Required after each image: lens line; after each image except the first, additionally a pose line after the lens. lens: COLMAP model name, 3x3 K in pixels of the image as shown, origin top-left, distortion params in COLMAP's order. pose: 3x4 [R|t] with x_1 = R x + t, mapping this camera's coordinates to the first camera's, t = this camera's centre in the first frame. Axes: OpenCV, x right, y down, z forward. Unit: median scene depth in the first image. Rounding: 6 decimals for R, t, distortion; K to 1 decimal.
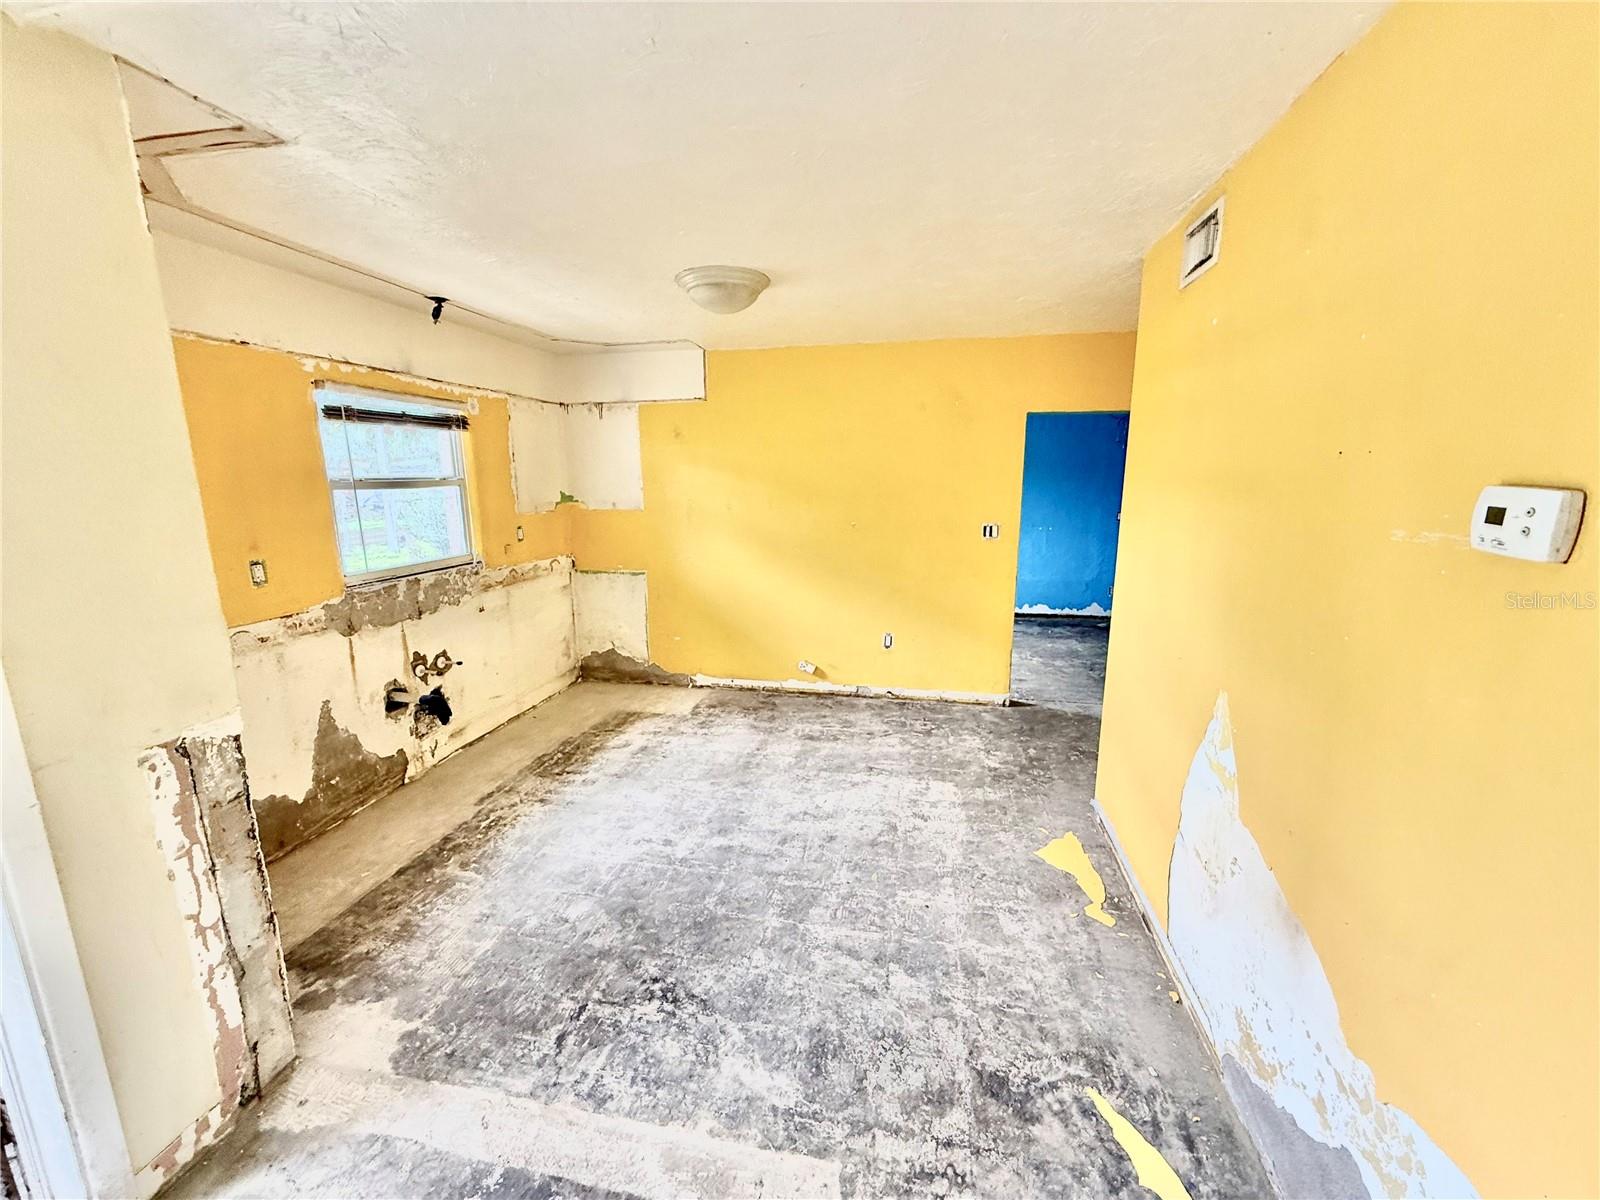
lens RADIAL K [[636.4, 0, 797.6], [0, 636.4, 602.7], [0, 0, 1]] dist [0.000184, -0.000354]
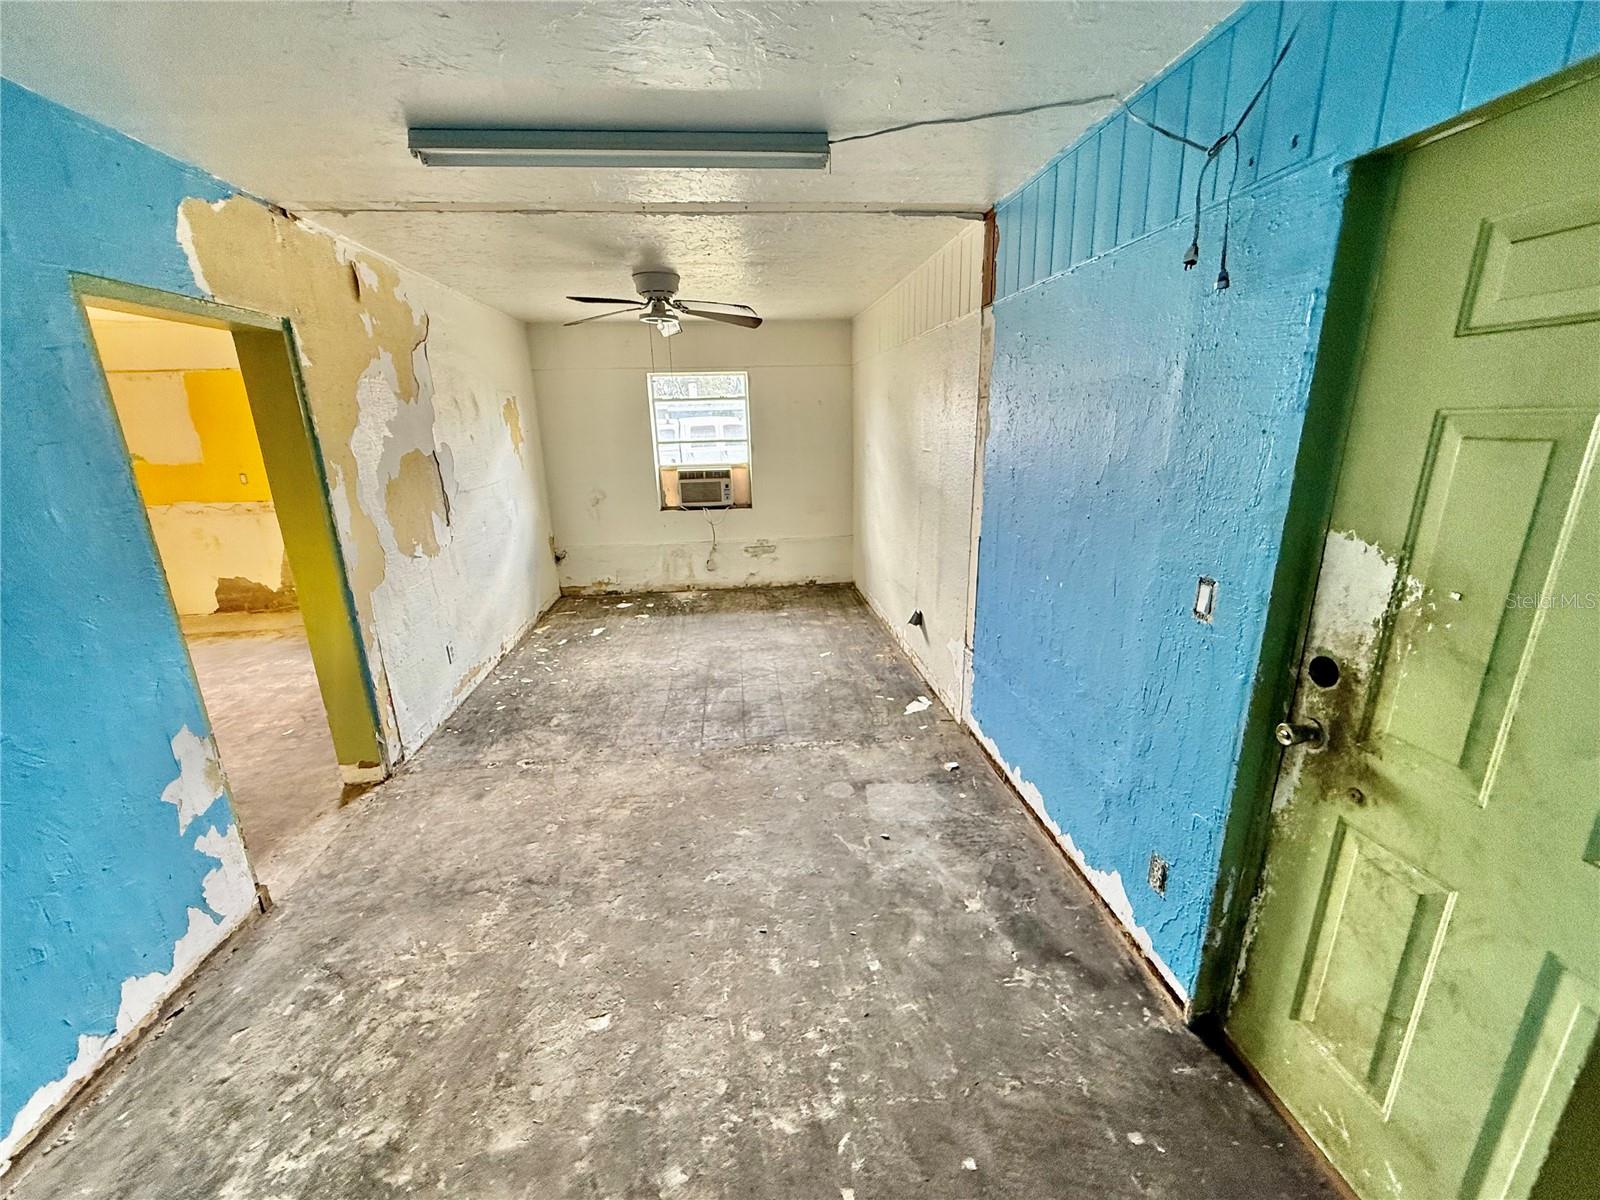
lens RADIAL K [[636.4, 0, 797.6], [0, 636.4, 602.7], [0, 0, 1]] dist [0.000184, -0.000354]
pose [[0.289528, 0.255186, -0.922526, 1.418394], [-0.161154, 0.963043, 0.215816, -0.325105], [0.943506, 0.086184, 0.319952, 1.679993]]
